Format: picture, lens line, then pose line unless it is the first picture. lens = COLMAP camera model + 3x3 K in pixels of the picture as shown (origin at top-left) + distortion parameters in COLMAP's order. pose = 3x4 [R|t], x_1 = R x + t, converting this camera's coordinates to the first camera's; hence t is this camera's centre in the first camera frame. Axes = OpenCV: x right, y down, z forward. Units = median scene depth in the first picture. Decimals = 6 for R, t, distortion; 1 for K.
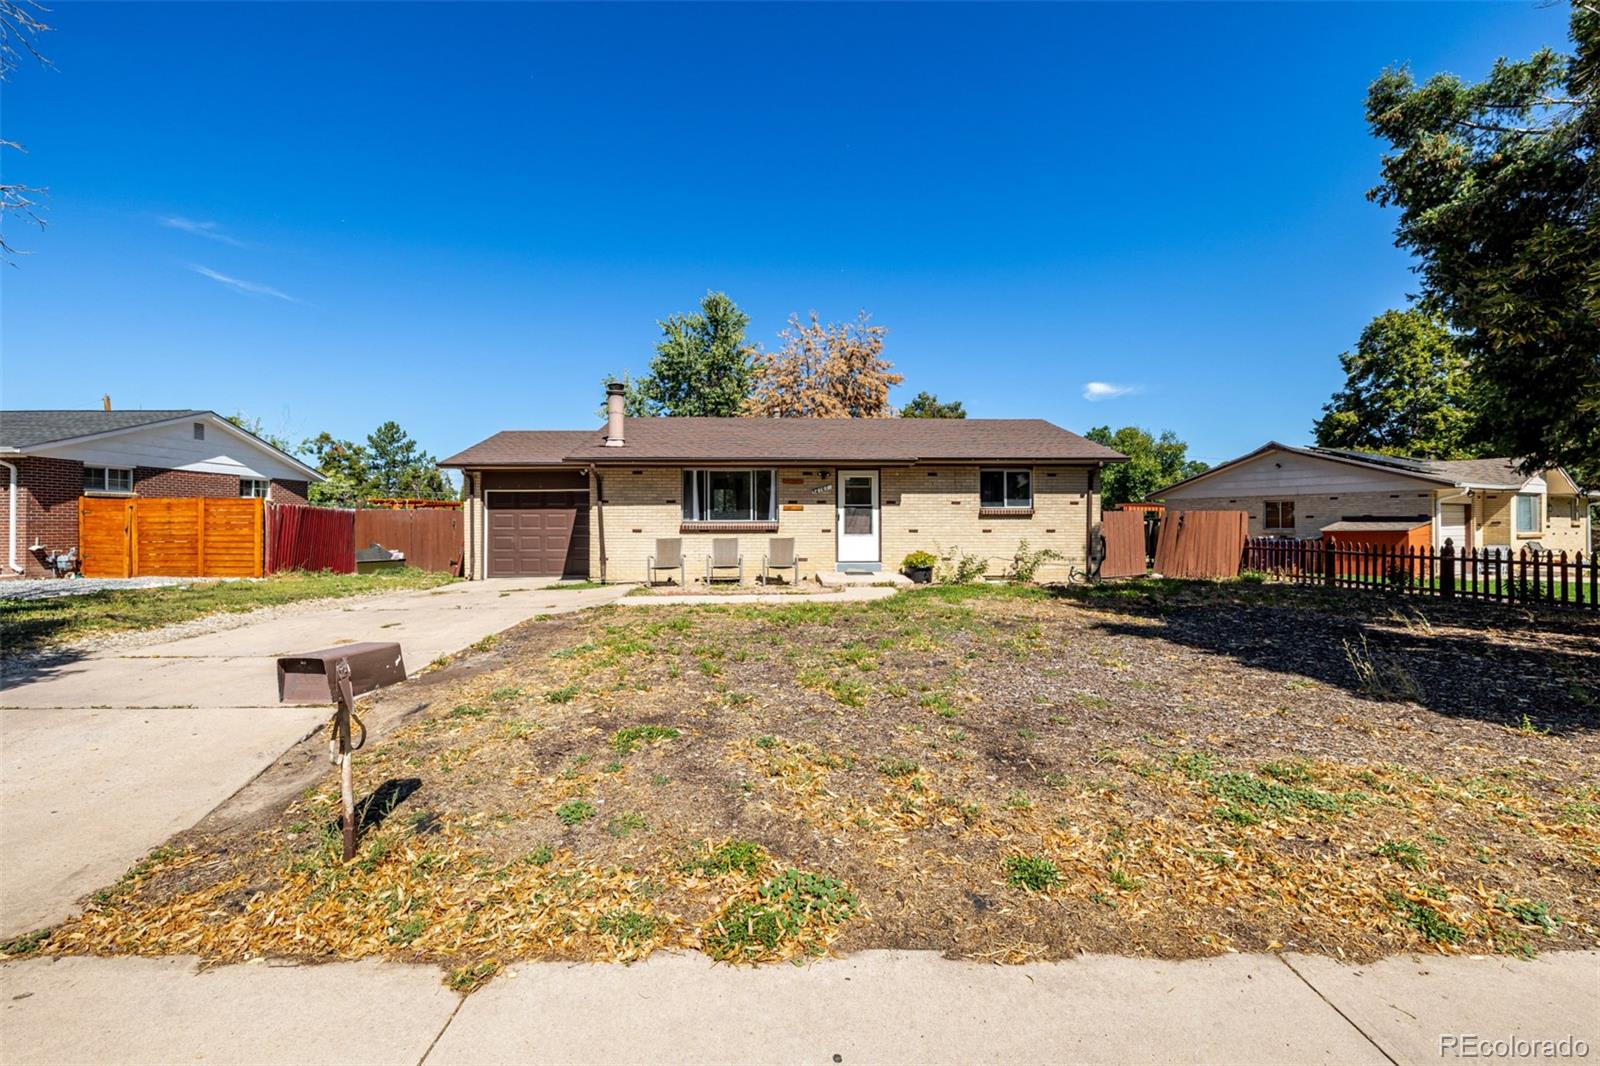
lens RADIAL K [[675.8, 0, 790.8], [0, 675.8, 514.2], [0, 0, 1]] dist [0.000630, 0.000247]
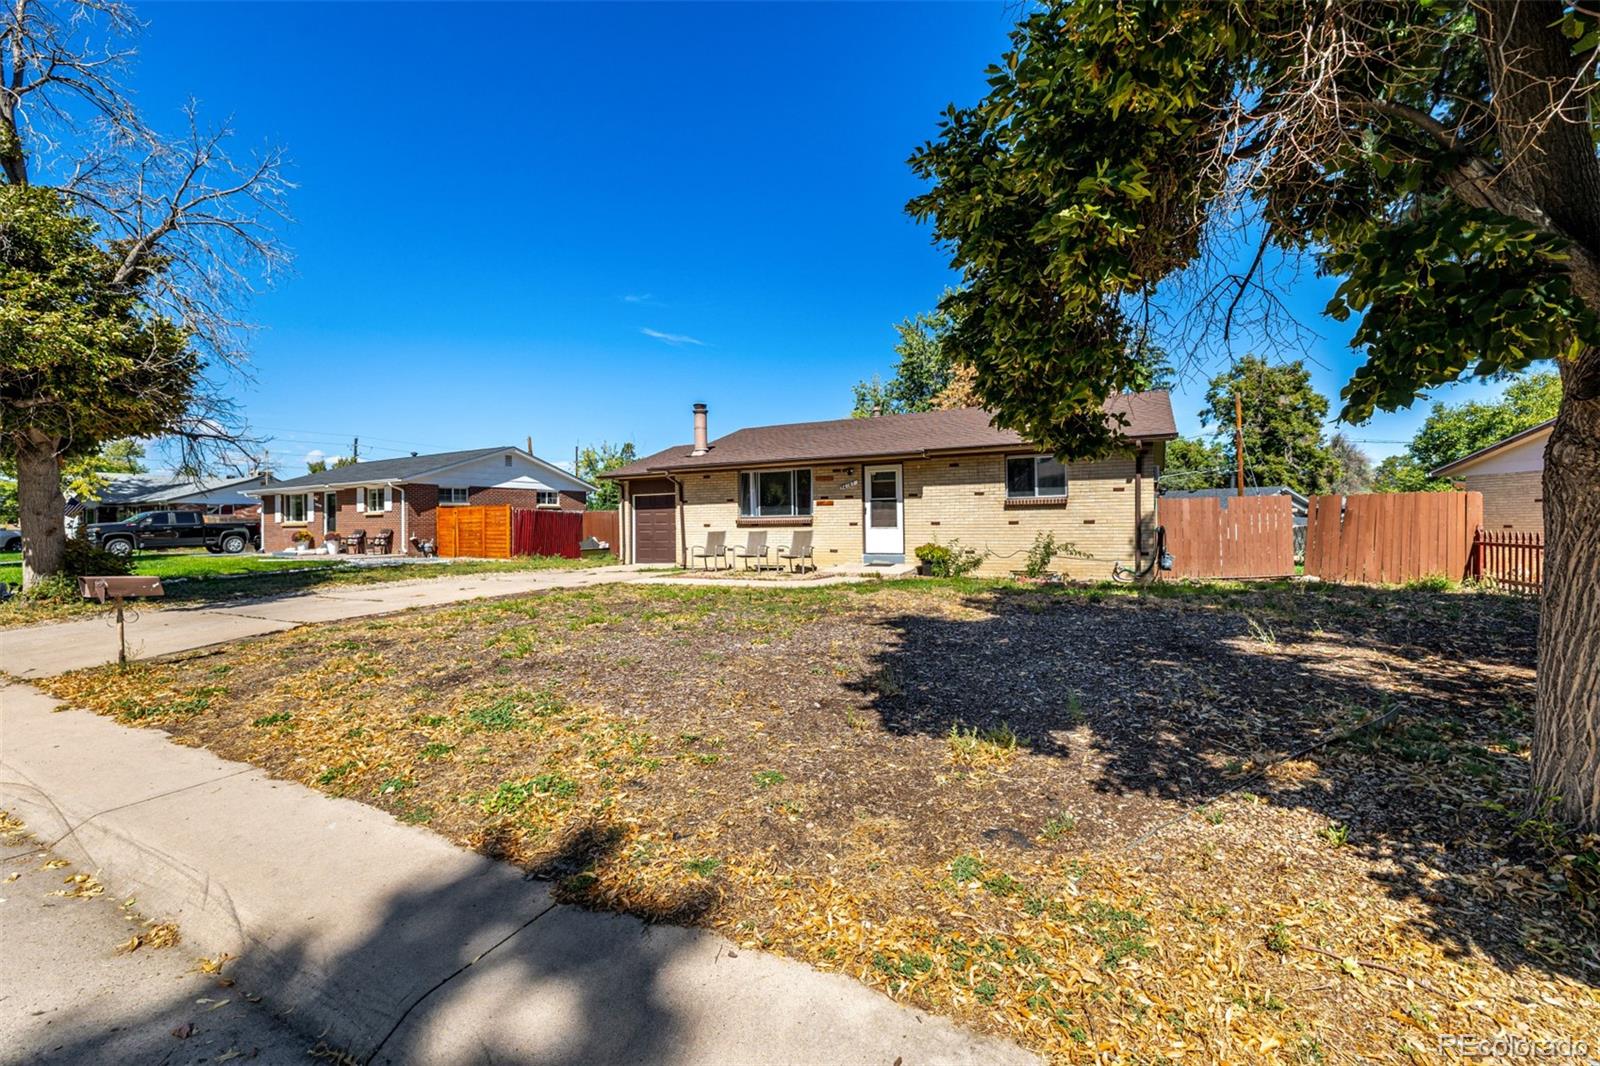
lens RADIAL K [[675.8, 0, 790.8], [0, 675.8, 514.2], [0, 0, 1]] dist [0.000630, 0.000247]
pose [[0.863212, -0.015939, -0.504591, 0.495409], [0.018947, 0.999820, 0.000830, 0.006379], [0.504487, -0.010276, 0.863358, 0.039750]]
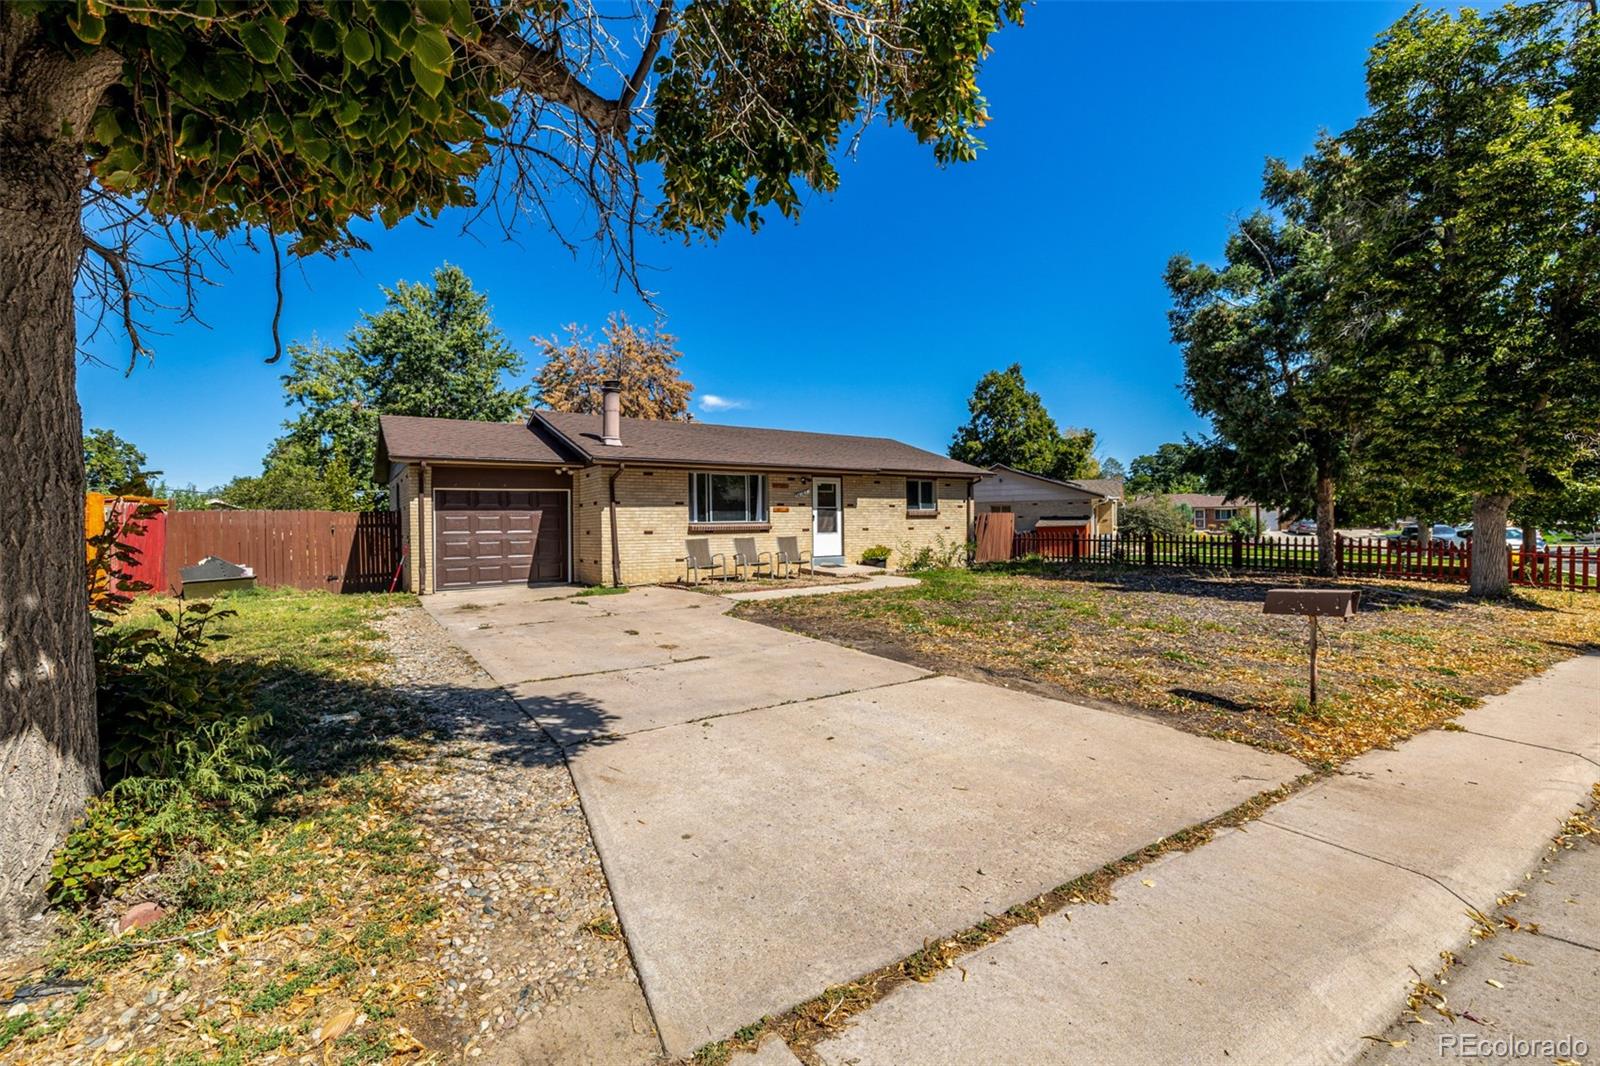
lens RADIAL K [[675.8, 0, 790.8], [0, 675.8, 514.2], [0, 0, 1]] dist [0.000630, 0.000247]
pose [[0.851584, -0.000921, 0.524217, -0.555542], [0.002390, 0.999995, -0.002125, 0.000378], [-0.524212, 0.003063, 0.851582, 0.050836]]
